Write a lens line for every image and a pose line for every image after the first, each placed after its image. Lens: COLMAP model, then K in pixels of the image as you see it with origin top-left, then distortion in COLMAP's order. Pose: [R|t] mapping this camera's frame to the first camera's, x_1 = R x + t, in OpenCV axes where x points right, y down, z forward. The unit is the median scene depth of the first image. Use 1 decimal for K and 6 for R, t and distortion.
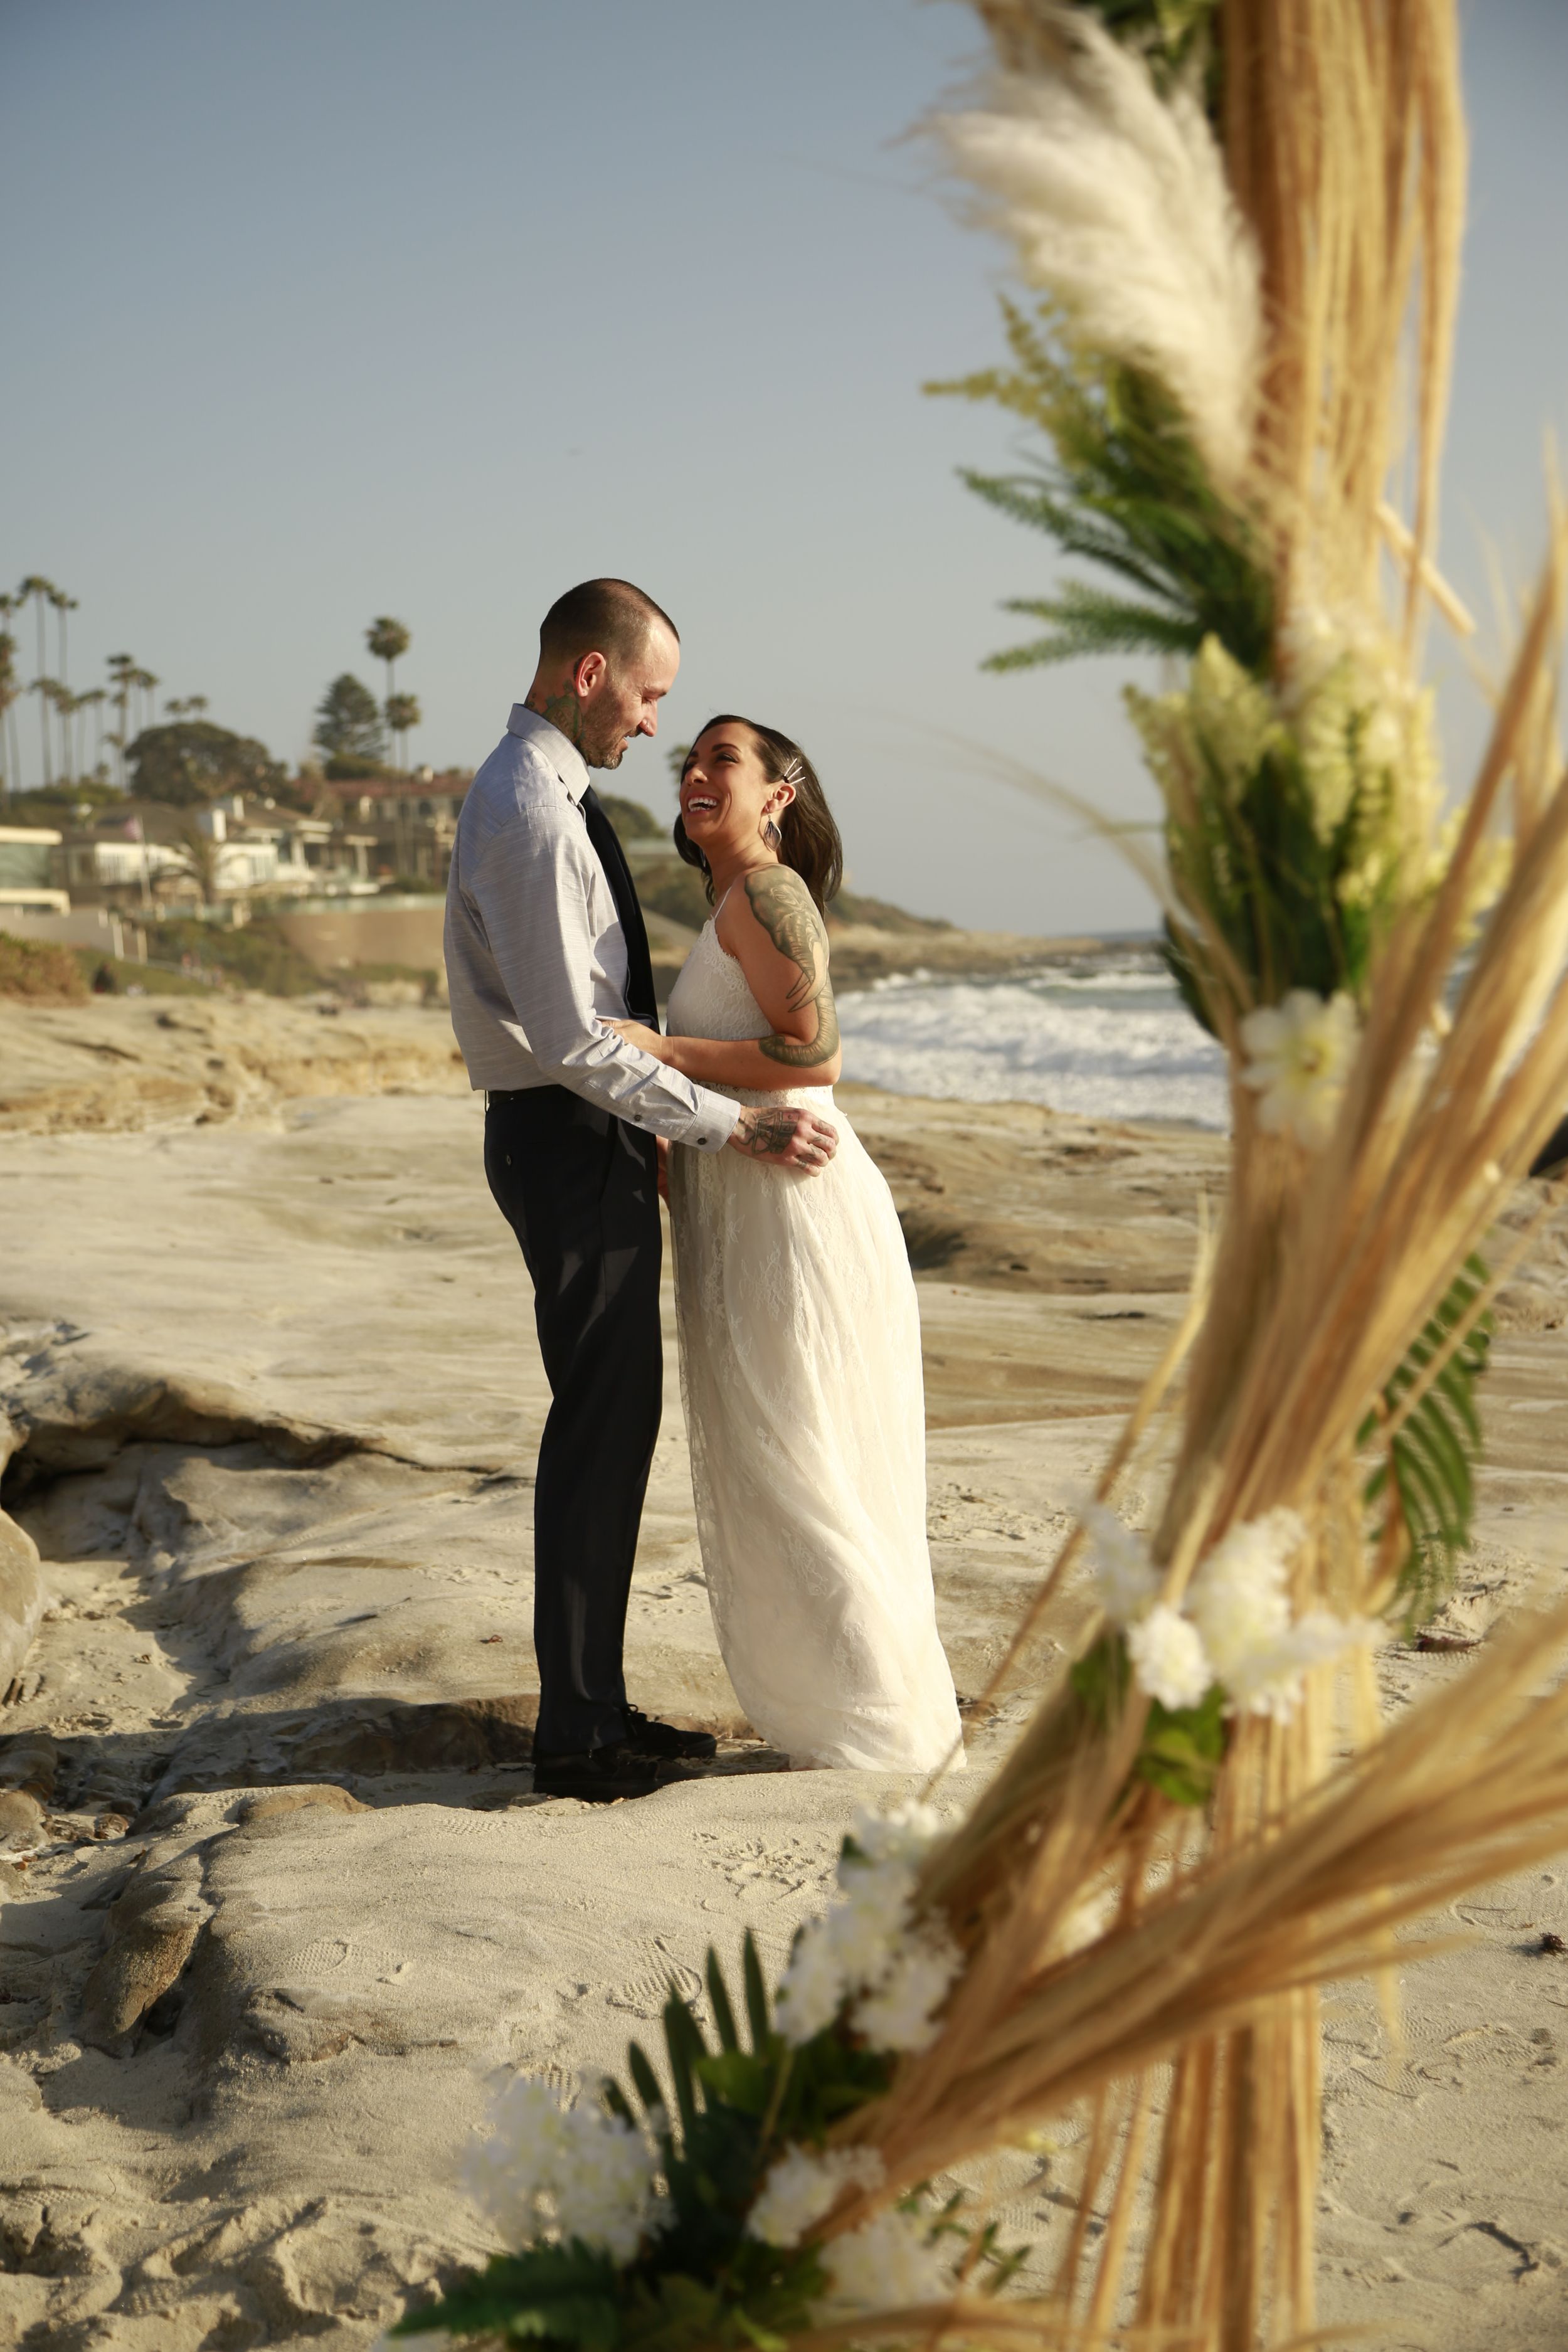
lens RADIAL K [[4143.0, 0, 764.1], [0, 4143.0, 1186.8], [0, 0, 1]] dist [0.288924, 0.000000]
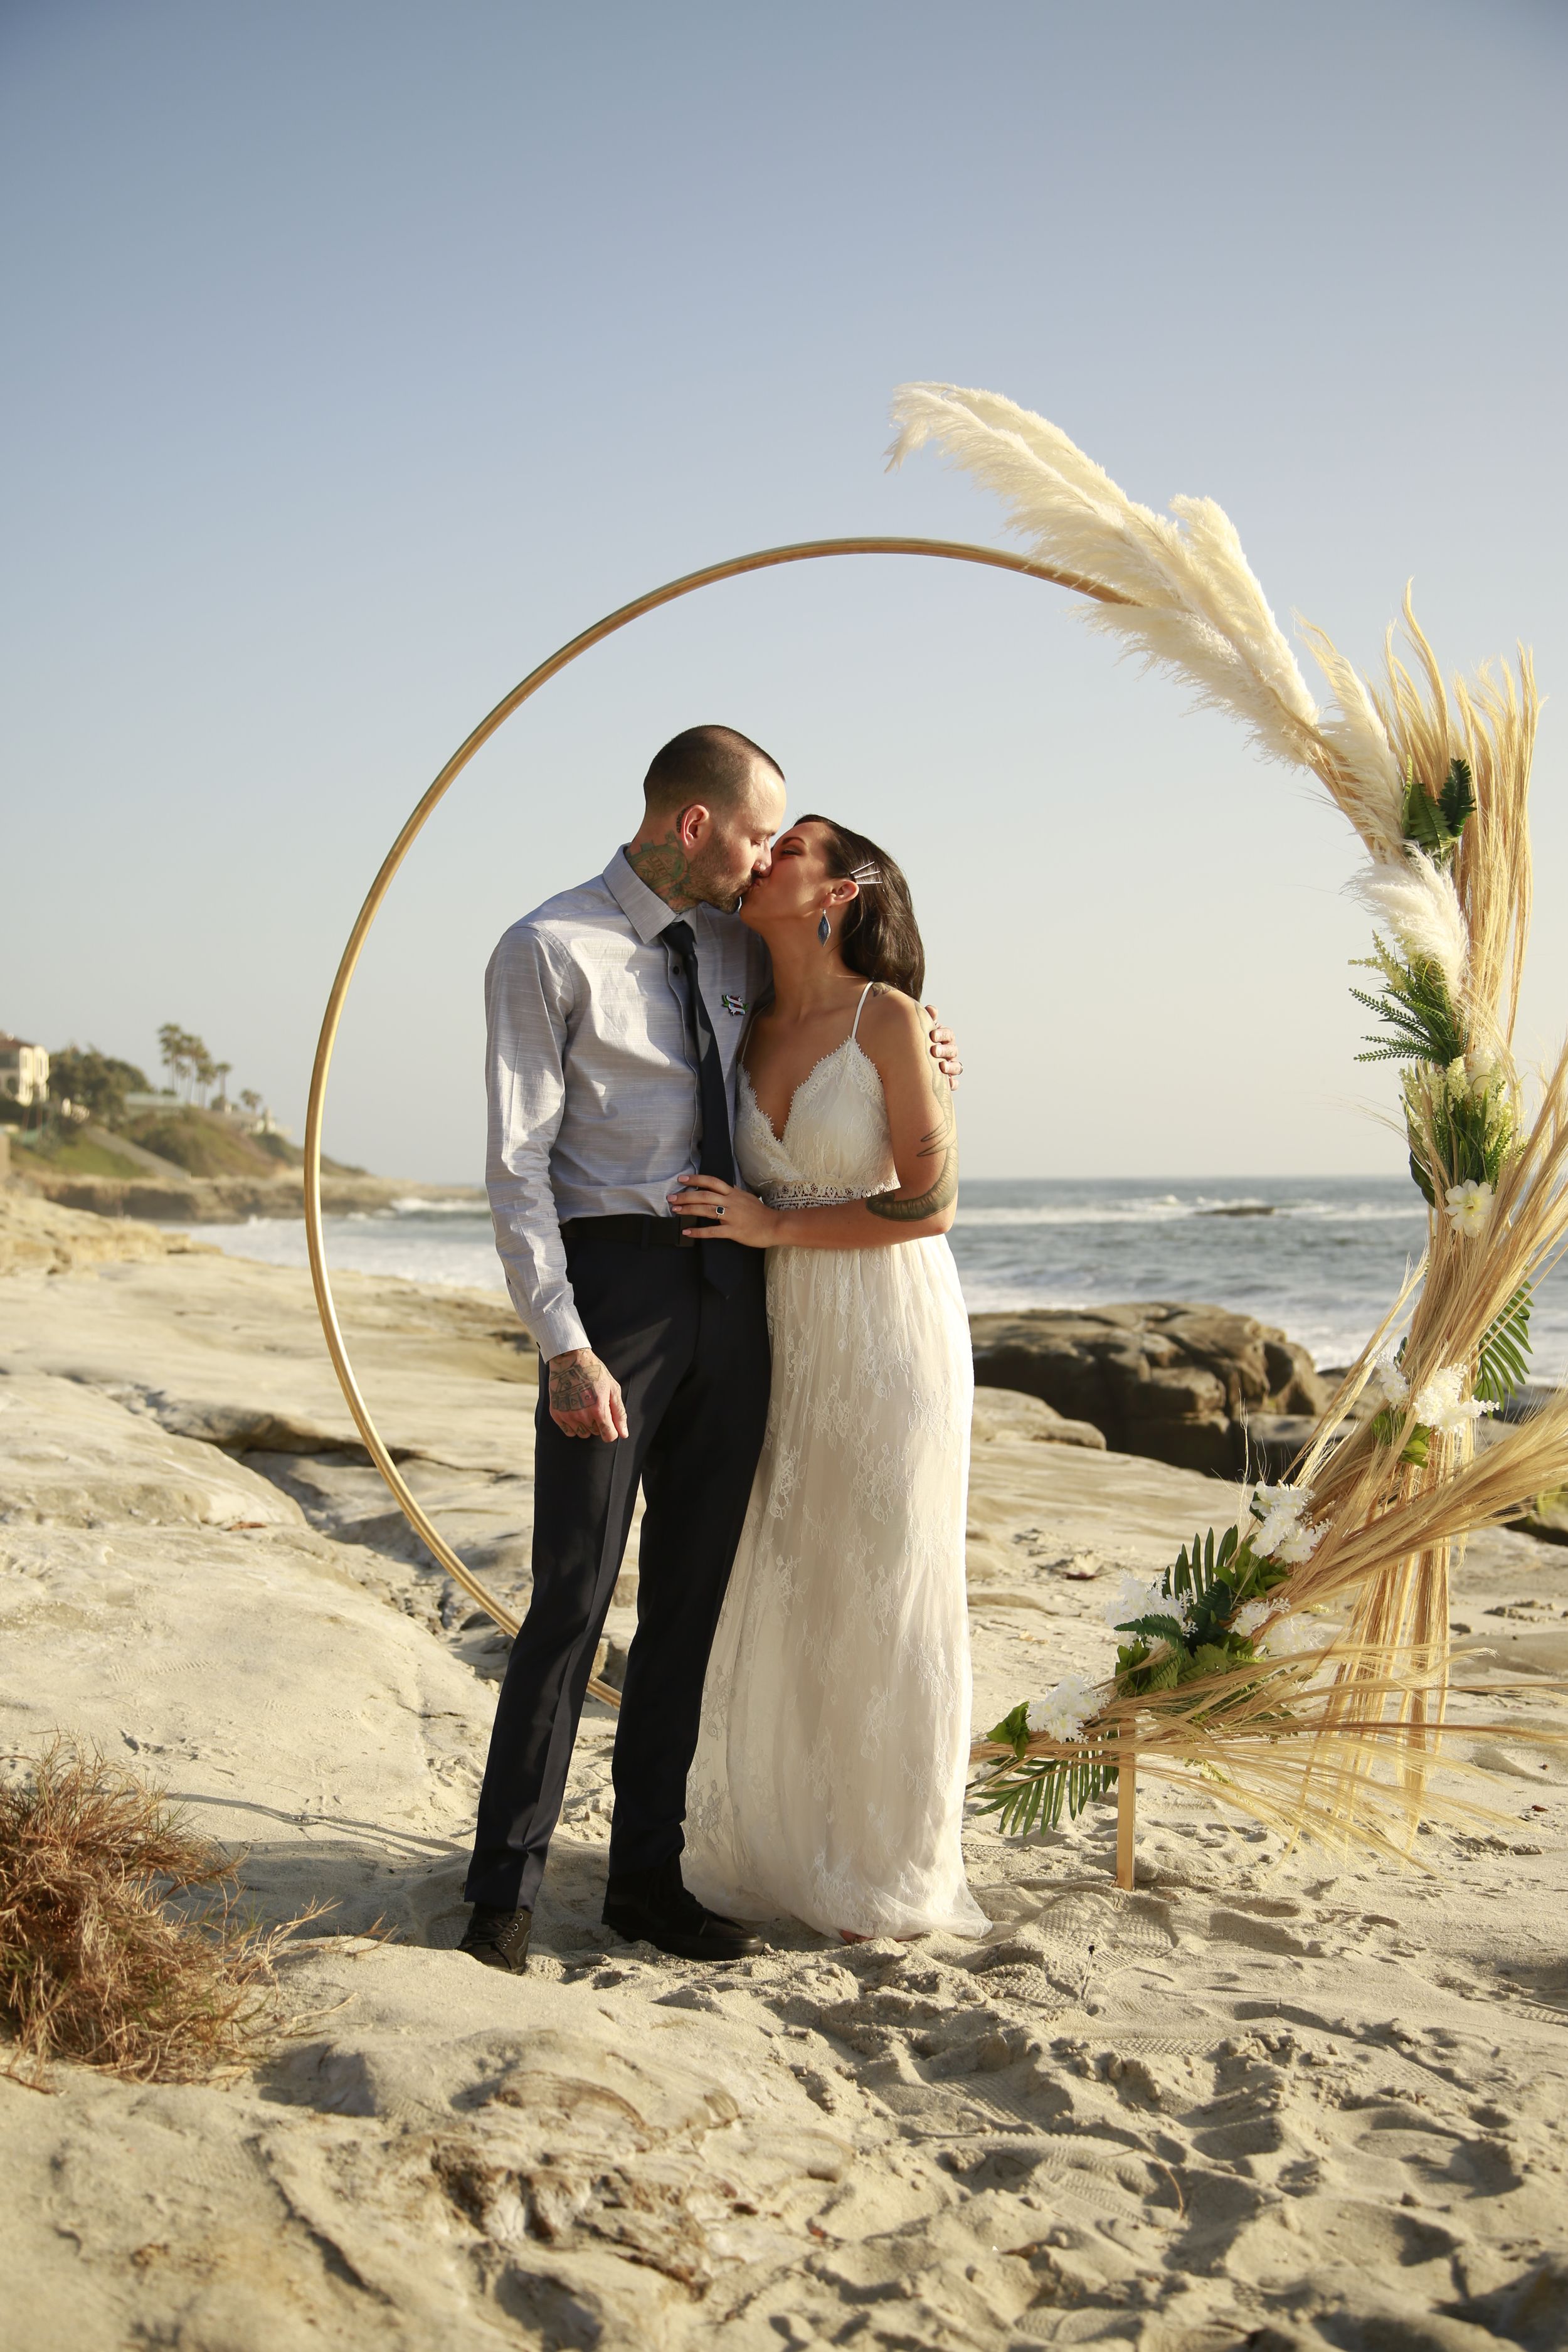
lens RADIAL K [[3133.6, 0, 786.1], [0, 3133.6, 1170.2], [0, 0, 1]] dist [0.005472, 0.000000]
pose [[0.981288, 0.056395, 0.184101, -0.086521], [-0.044122, 0.996564, -0.070100, 0.013891], [-0.187422, 0.060665, 0.980404, -0.120302]]
